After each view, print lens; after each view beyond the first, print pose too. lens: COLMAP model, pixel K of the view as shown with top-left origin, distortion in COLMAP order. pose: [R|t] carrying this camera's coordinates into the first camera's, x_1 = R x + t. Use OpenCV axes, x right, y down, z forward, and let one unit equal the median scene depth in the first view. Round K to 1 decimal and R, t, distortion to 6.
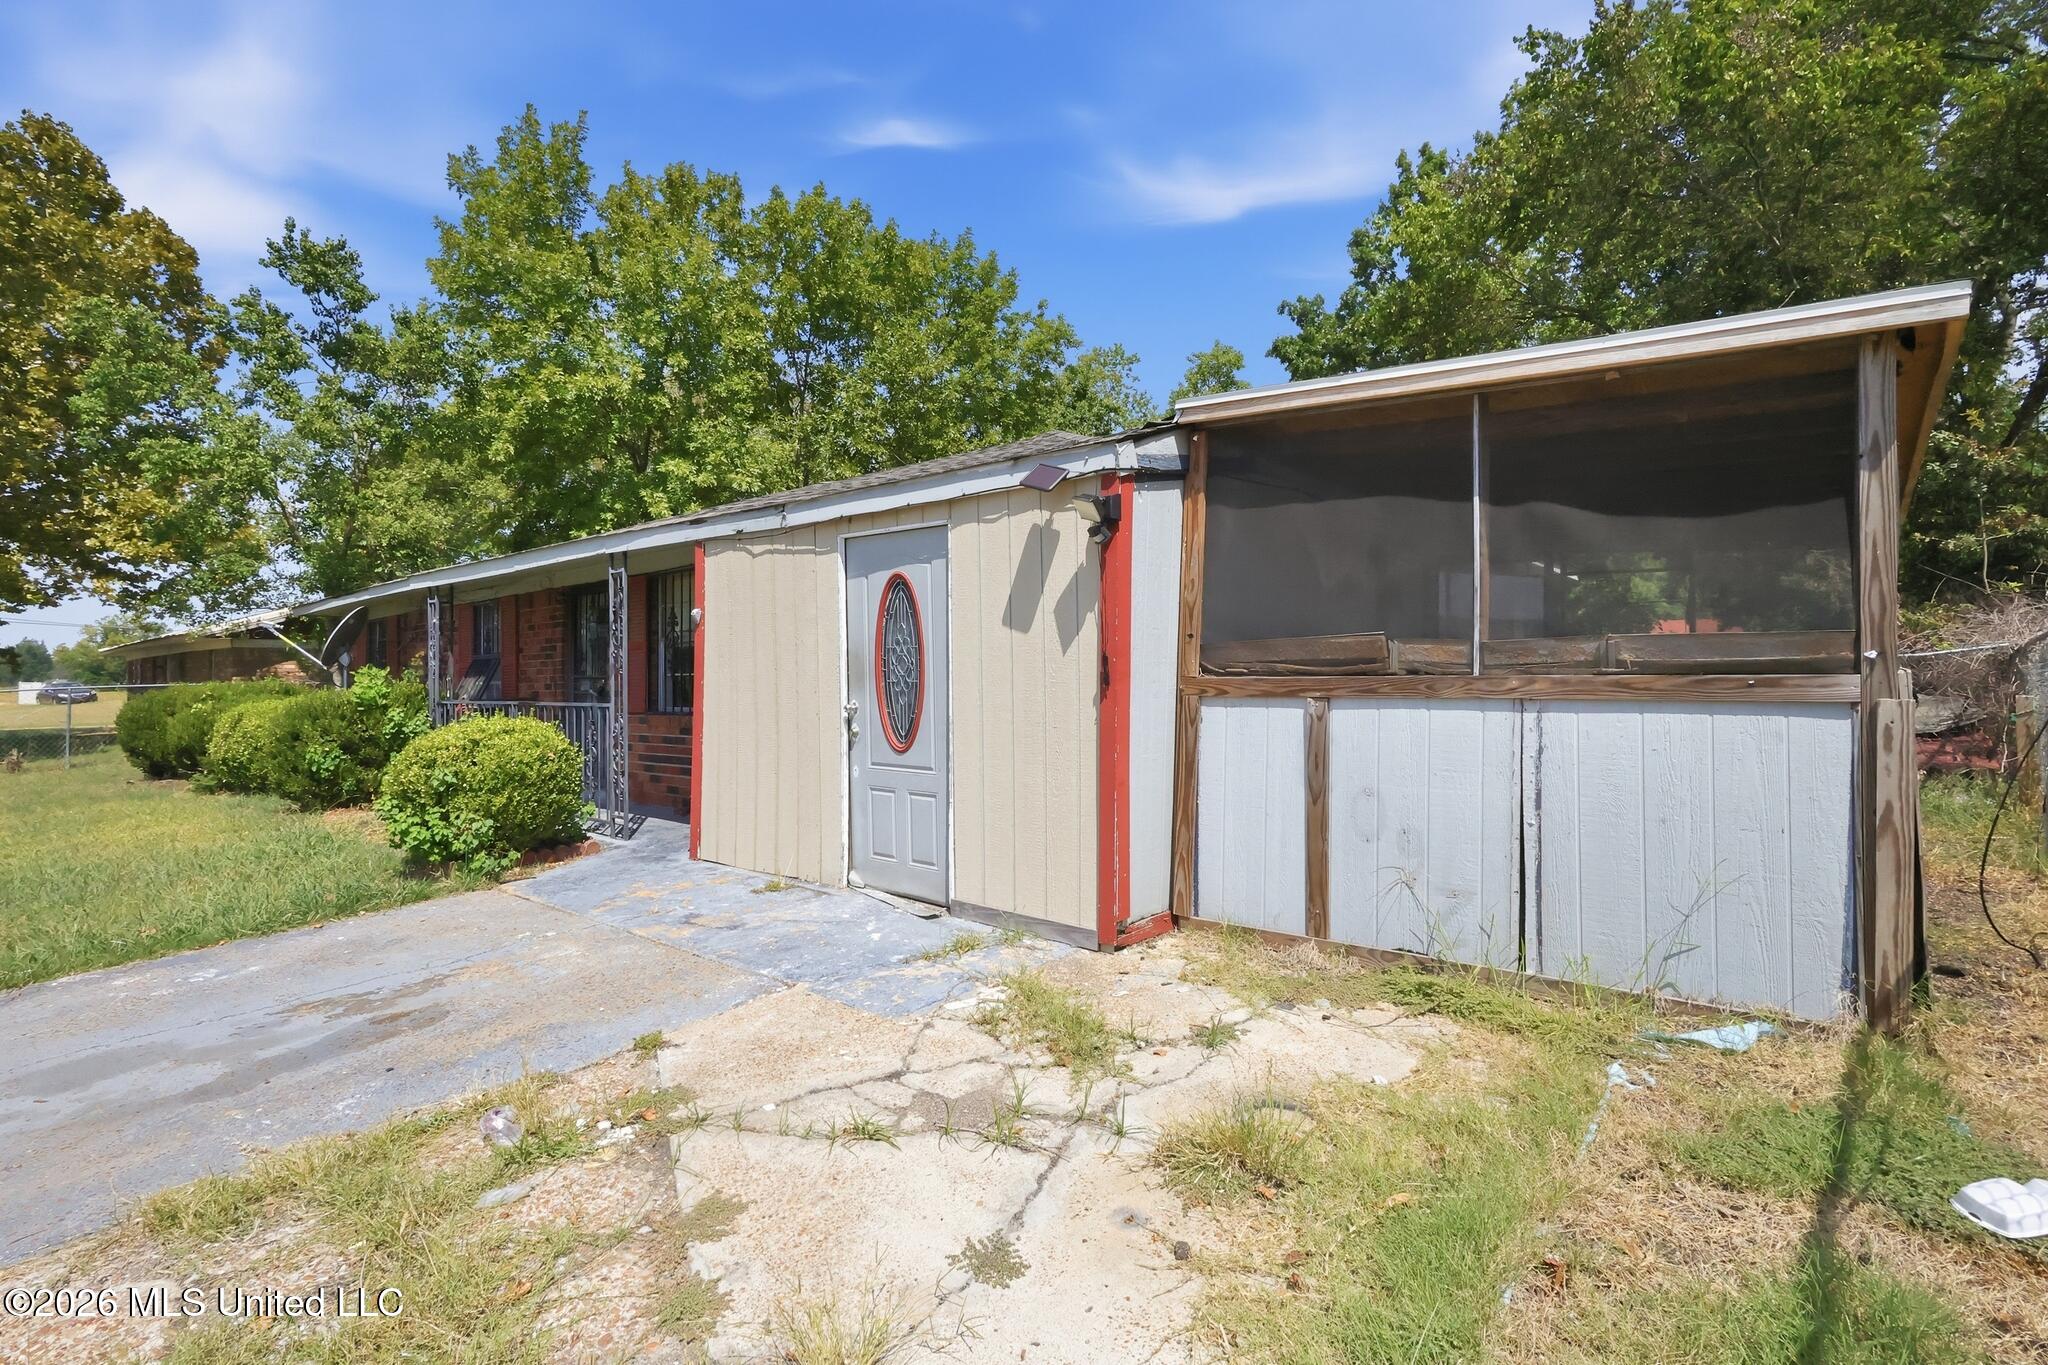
lens RADIAL K [[979.6, 0, 1041.0], [0, 979.6, 680.8], [0, 0, 1]] dist [0.002892, 0.000425]
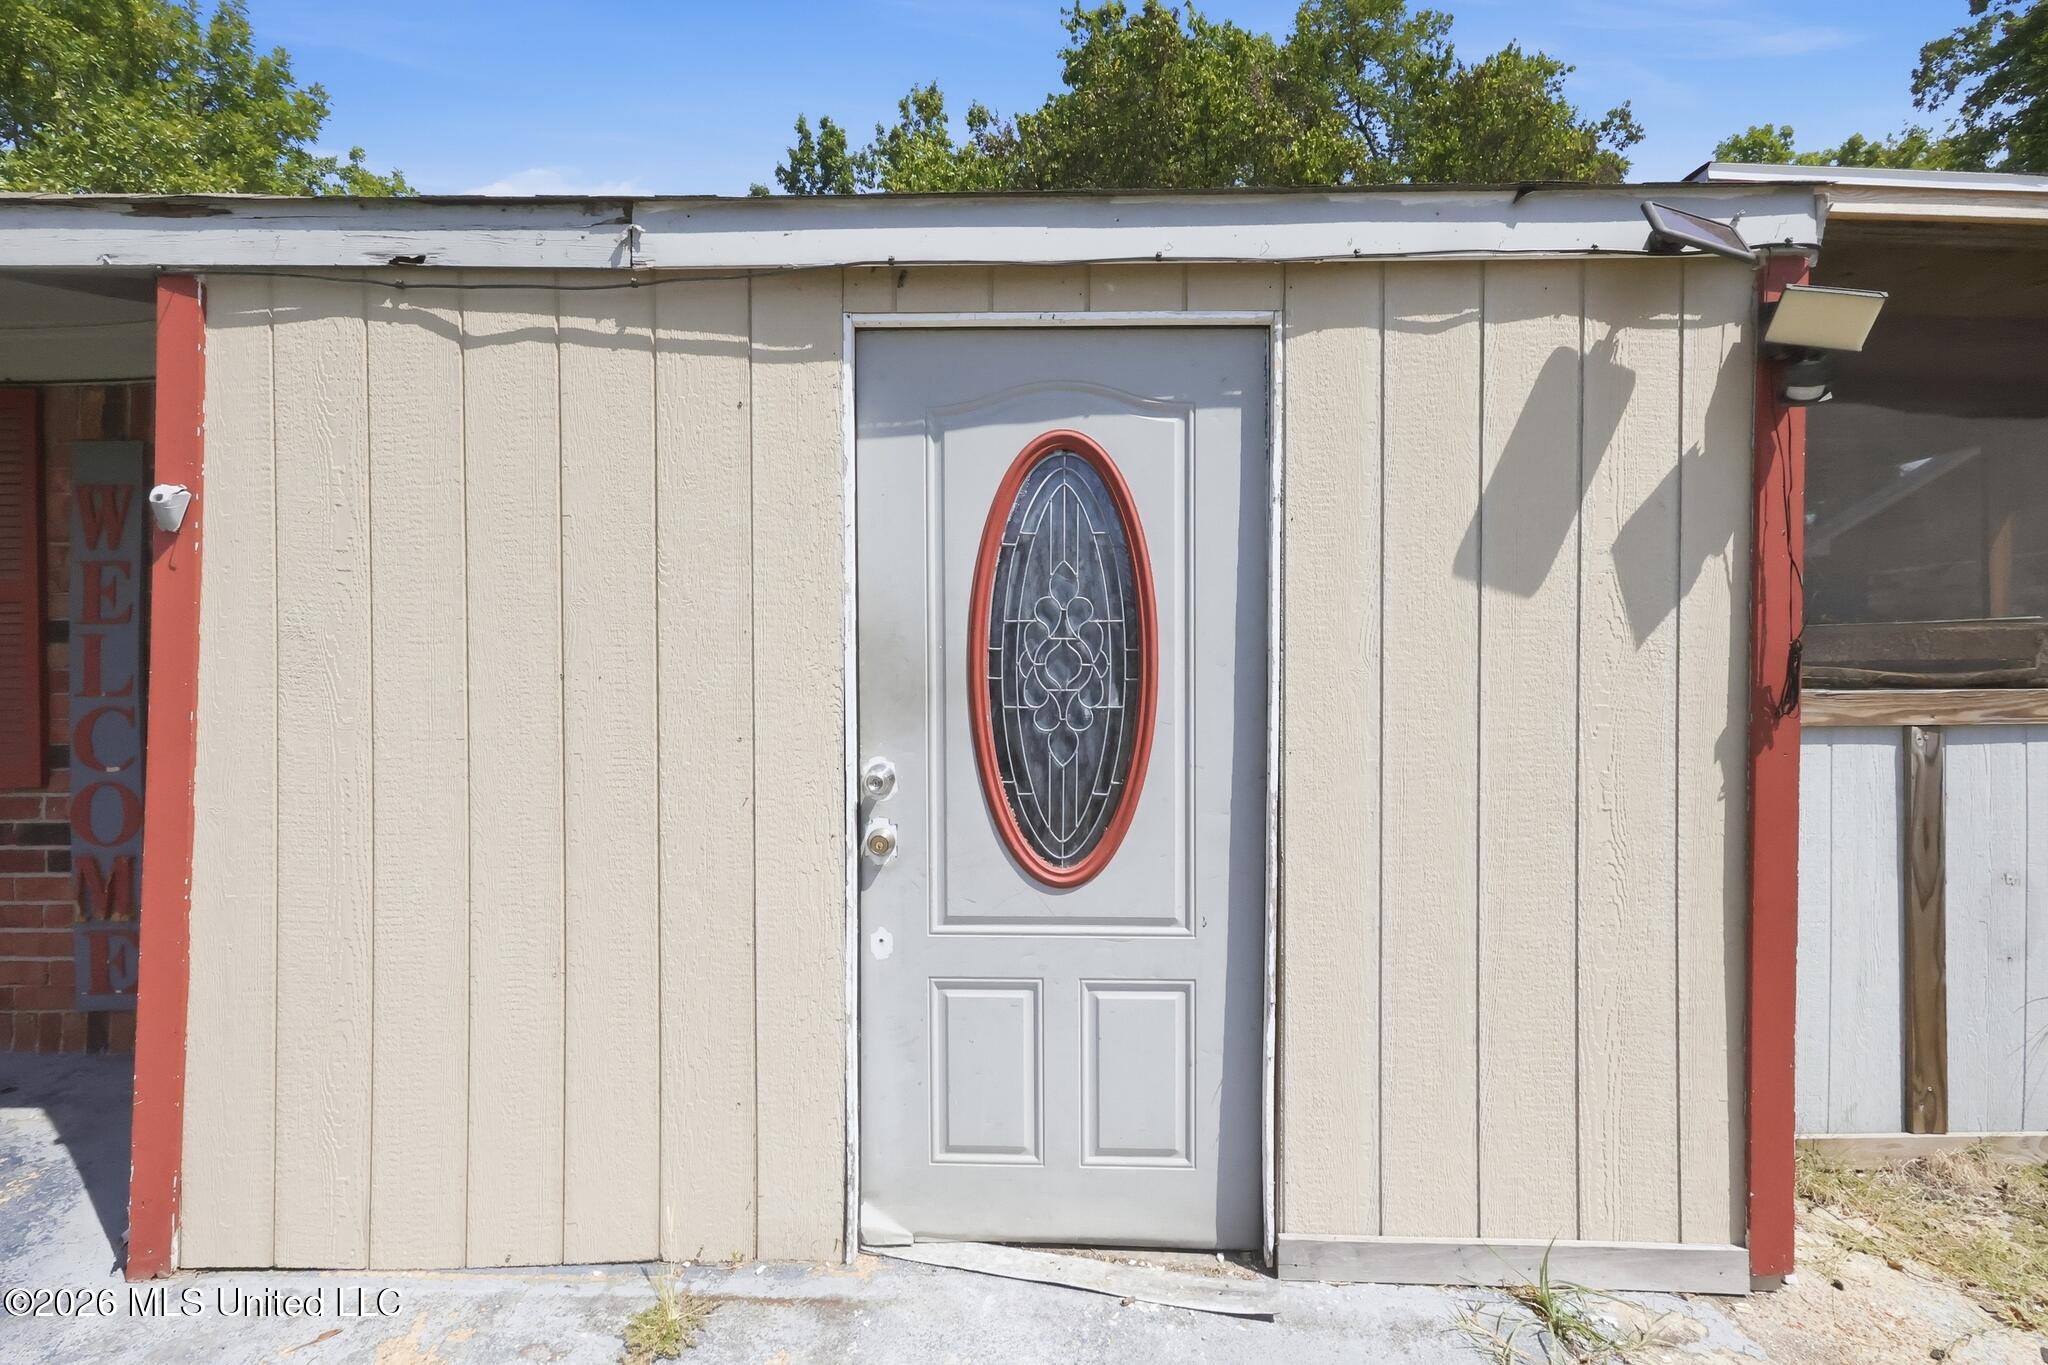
lens RADIAL K [[979.6, 0, 1011.0], [0, 979.6, 668.4], [0, 0, 1]] dist [0.002892, 0.000425]
pose [[0.779445, -0.003788, 0.626459, -0.390055], [0.003541, 0.999992, 0.001642, -0.015169], [-0.626461, 0.000939, 0.779452, 0.669038]]
